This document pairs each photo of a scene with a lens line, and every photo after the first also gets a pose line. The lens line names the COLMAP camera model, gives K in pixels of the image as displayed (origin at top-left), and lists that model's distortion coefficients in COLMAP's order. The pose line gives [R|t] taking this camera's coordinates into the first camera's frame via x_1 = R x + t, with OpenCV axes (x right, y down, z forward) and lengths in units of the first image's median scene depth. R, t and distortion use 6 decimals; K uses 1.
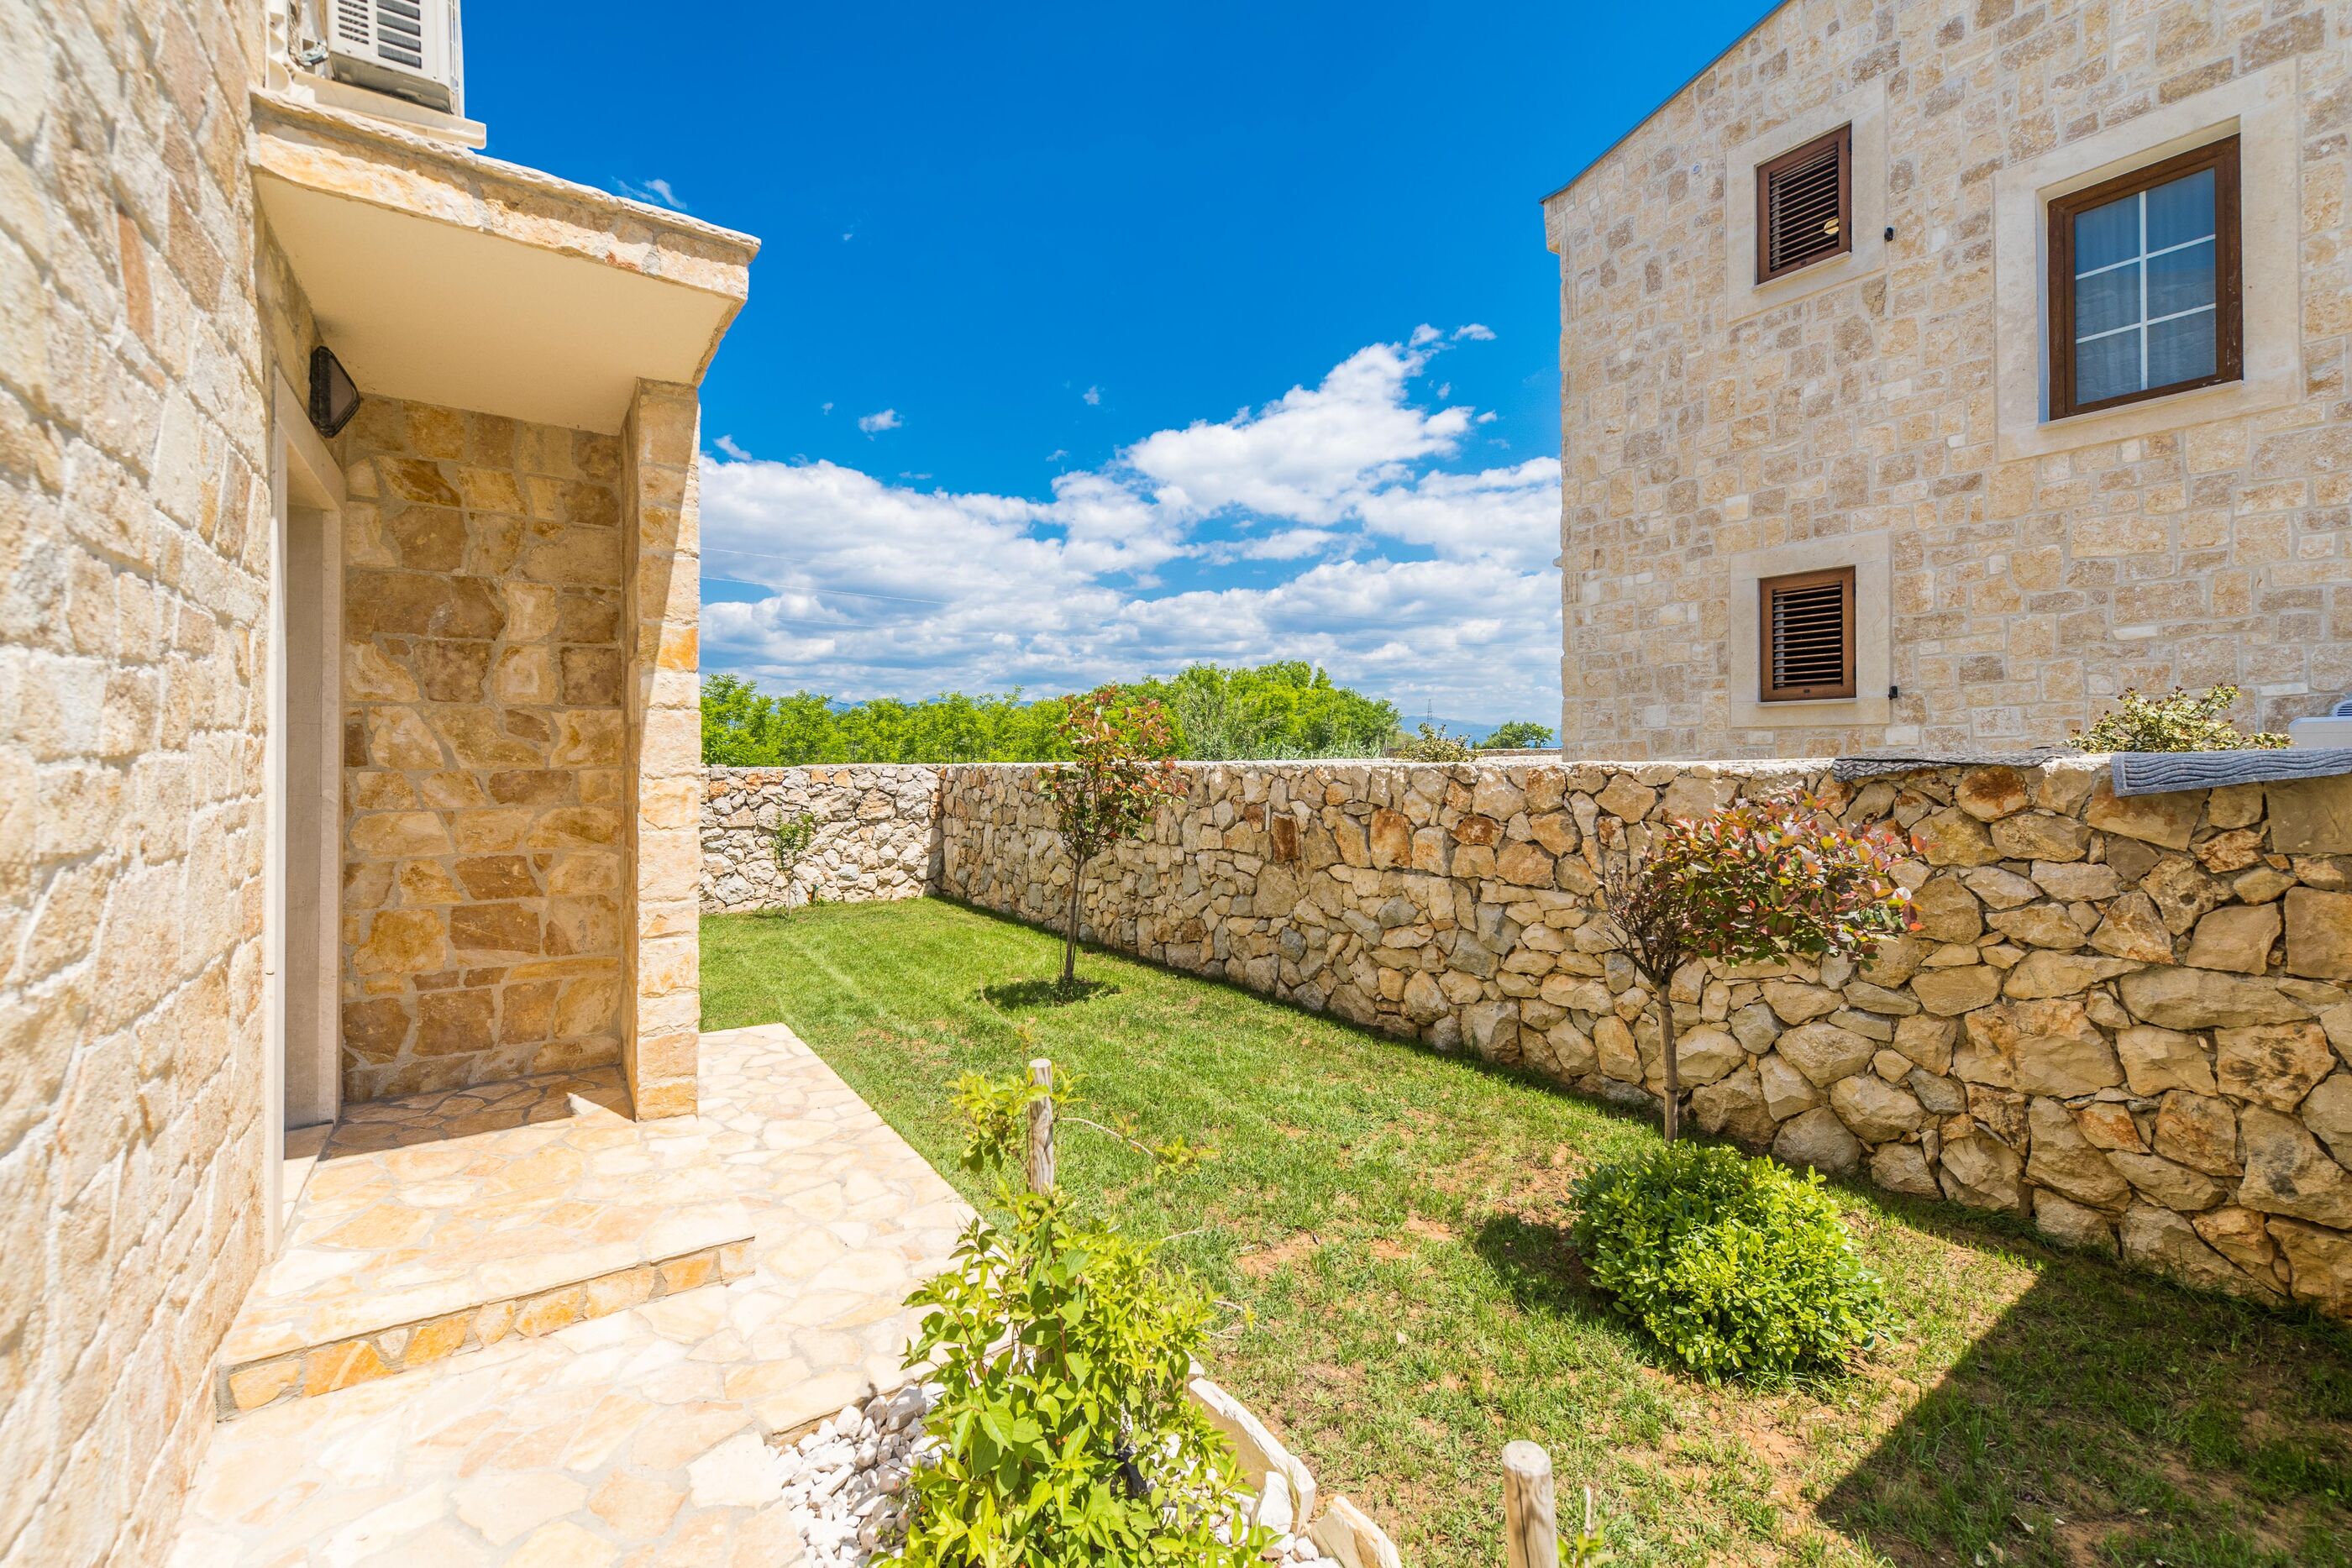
lens RADIAL K [[941.2, 0, 1176.2], [0, 941.2, 738.0], [0, 0, 1]] dist [0.016210, -0.003465]
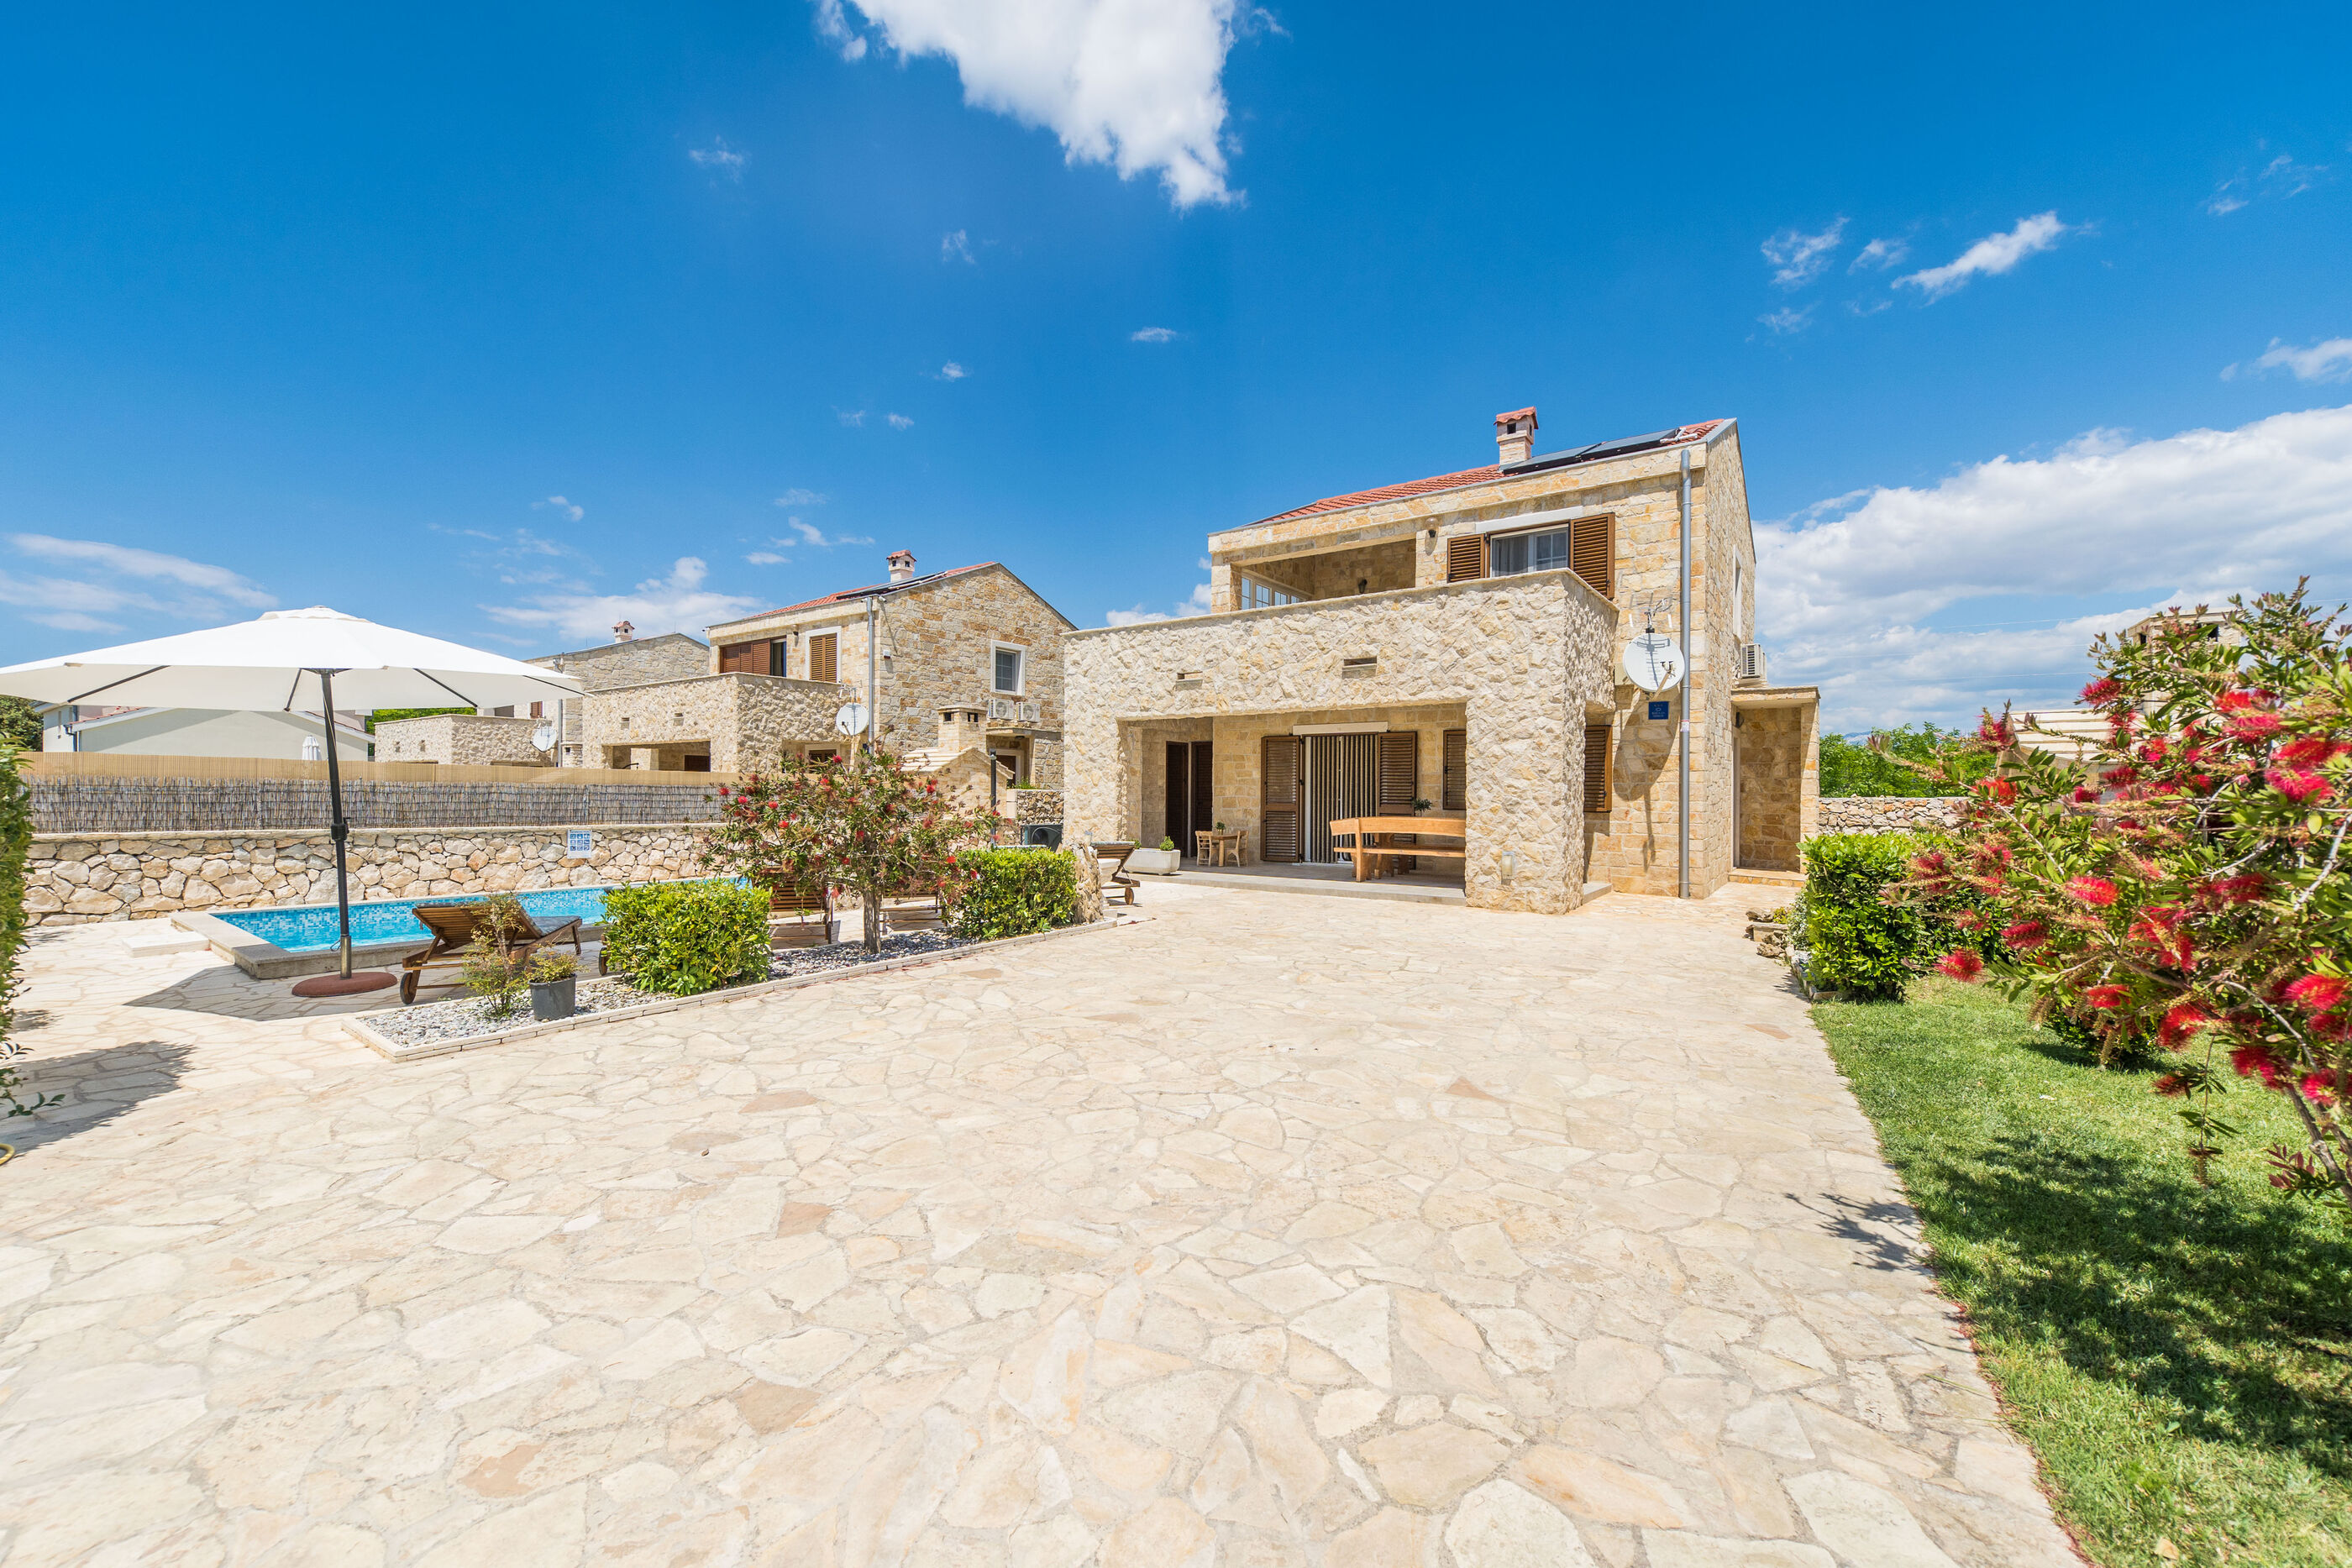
lens RADIAL K [[941.2, 0, 1185.9], [0, 941.2, 784.9], [0, 0, 1]] dist [0.016210, -0.003465]
pose [[0.340614, -0.001743, -0.940201, 0.934617], [0.008734, 0.999961, 0.001311, -0.013620], [0.940163, -0.008658, 0.340616, -1.145136]]
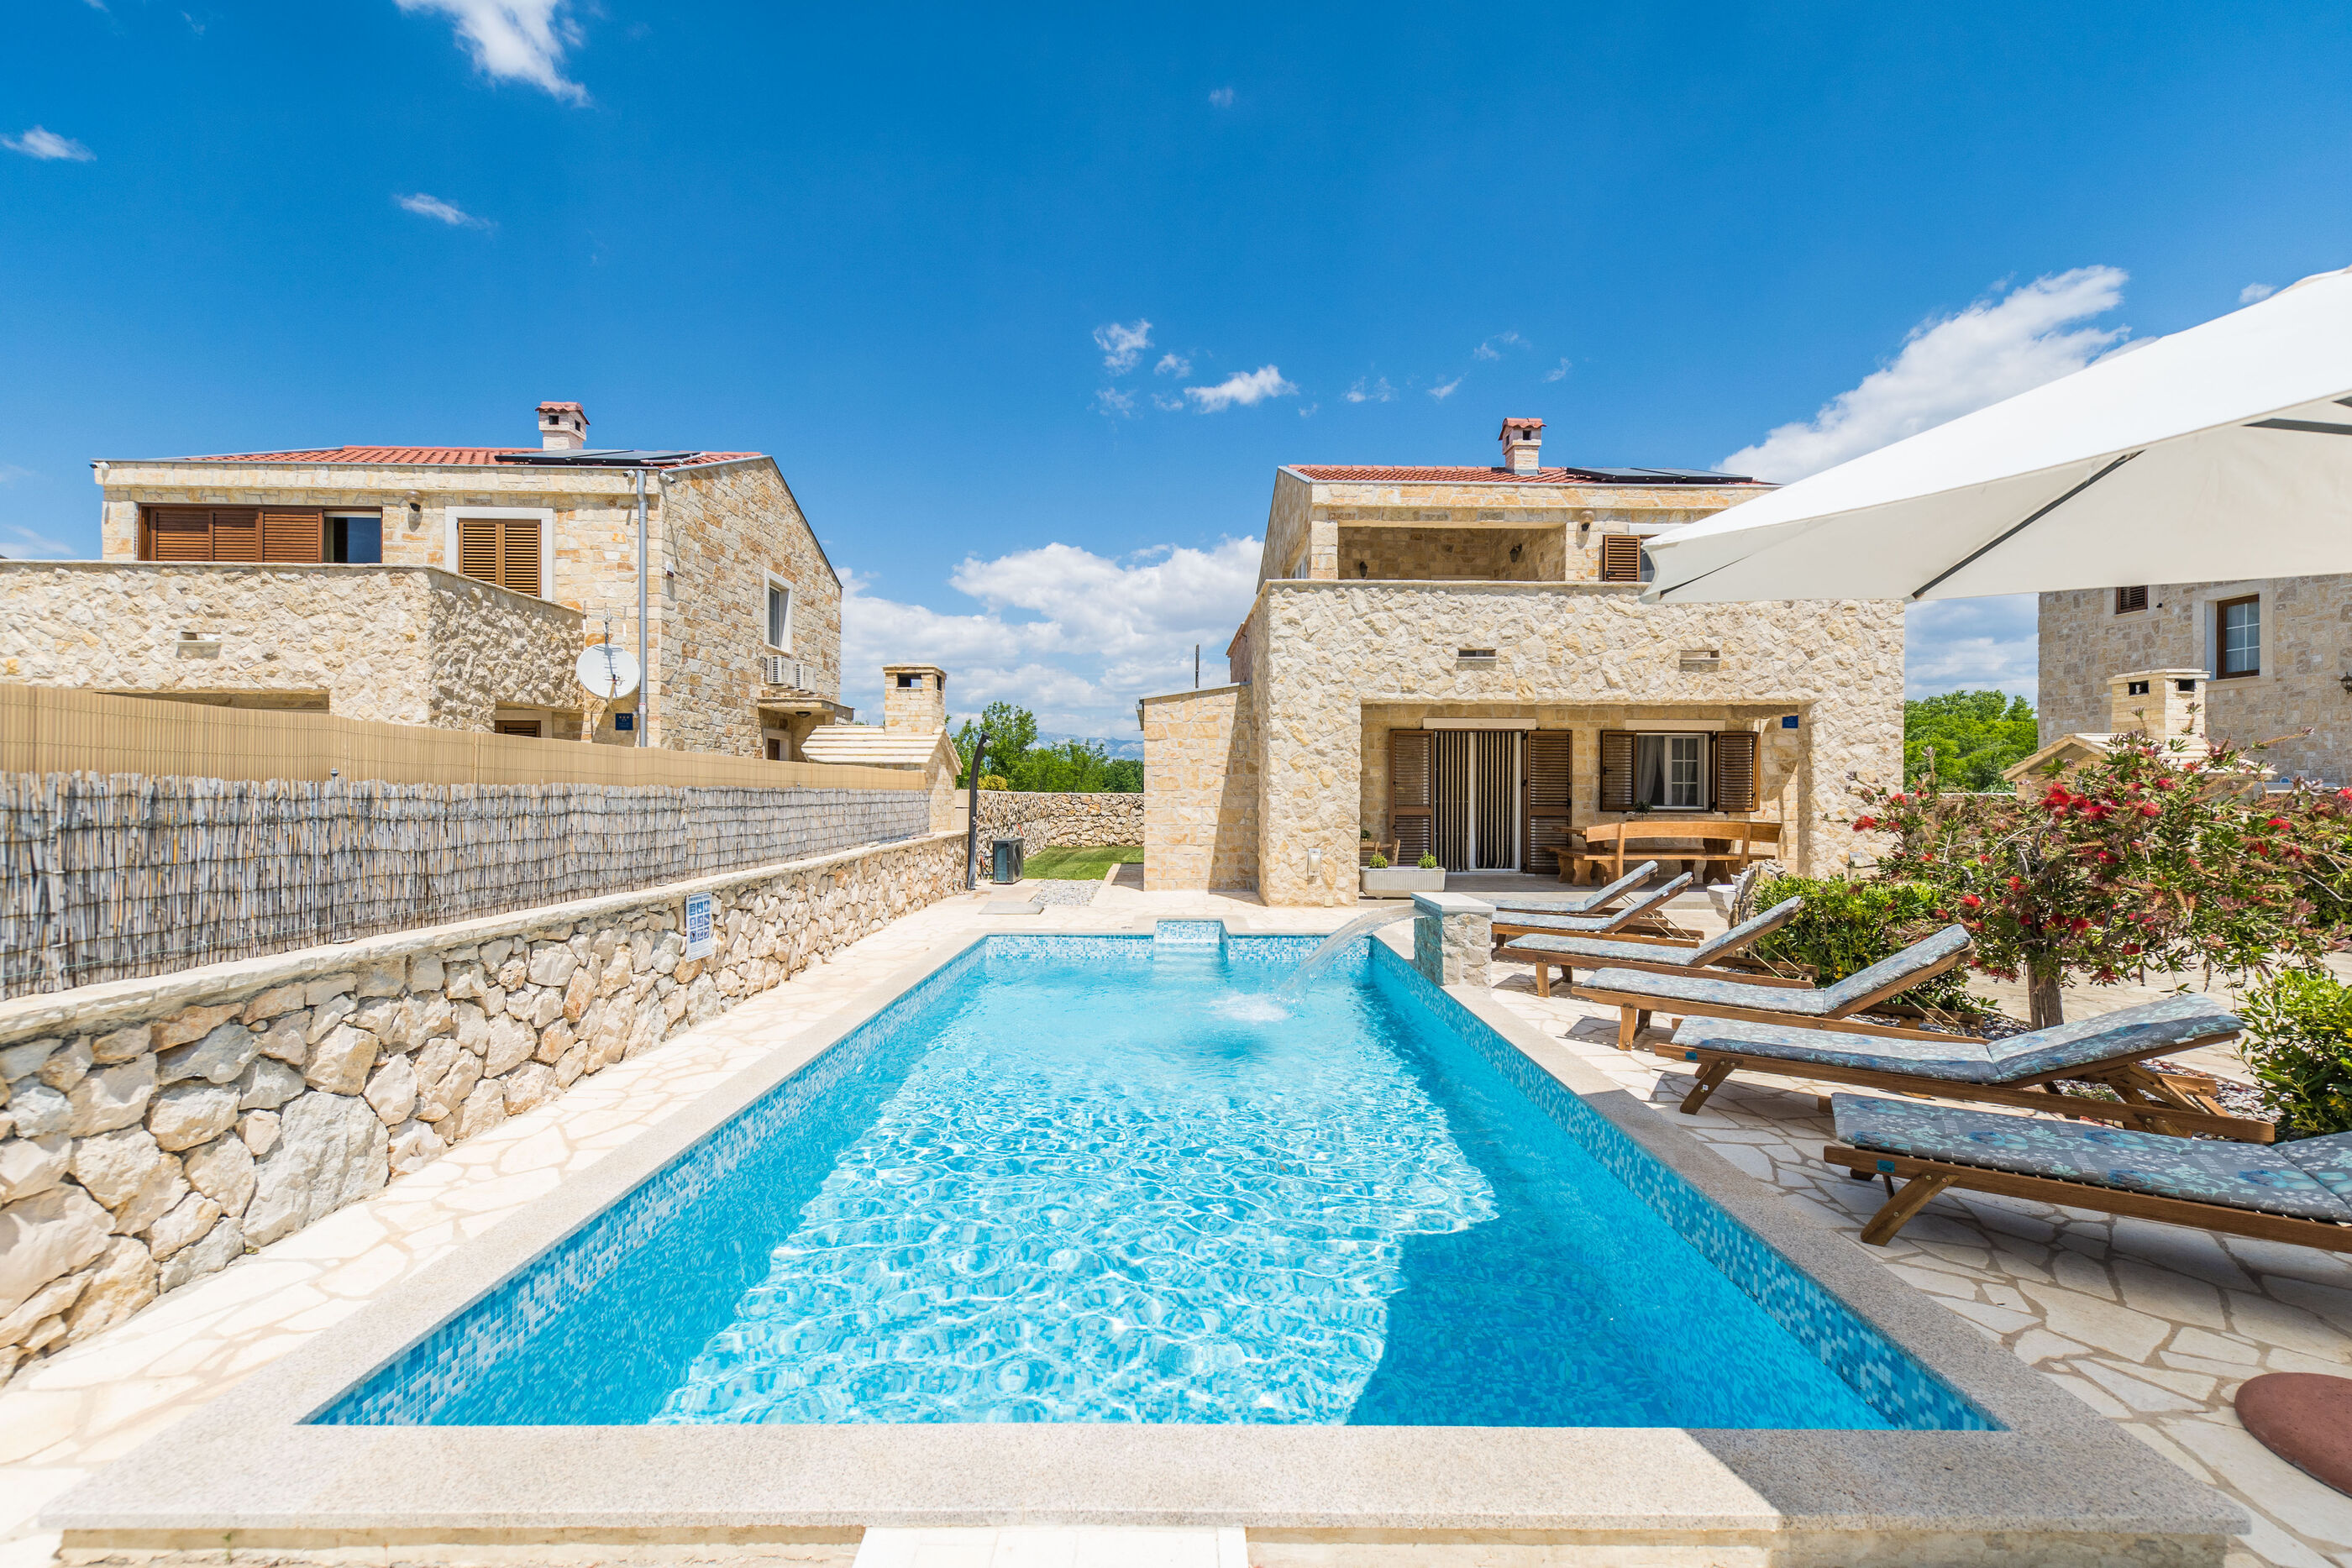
lens RADIAL K [[941.2, 0, 1207.0], [0, 941.2, 789.1], [0, 0, 1]] dist [0.016210, -0.003465]
pose [[0.839970, 0.006831, -0.542590, -0.045671], [0.002198, 0.999870, 0.015991, -0.027875], [0.542628, -0.014624, 0.839846, -1.814313]]
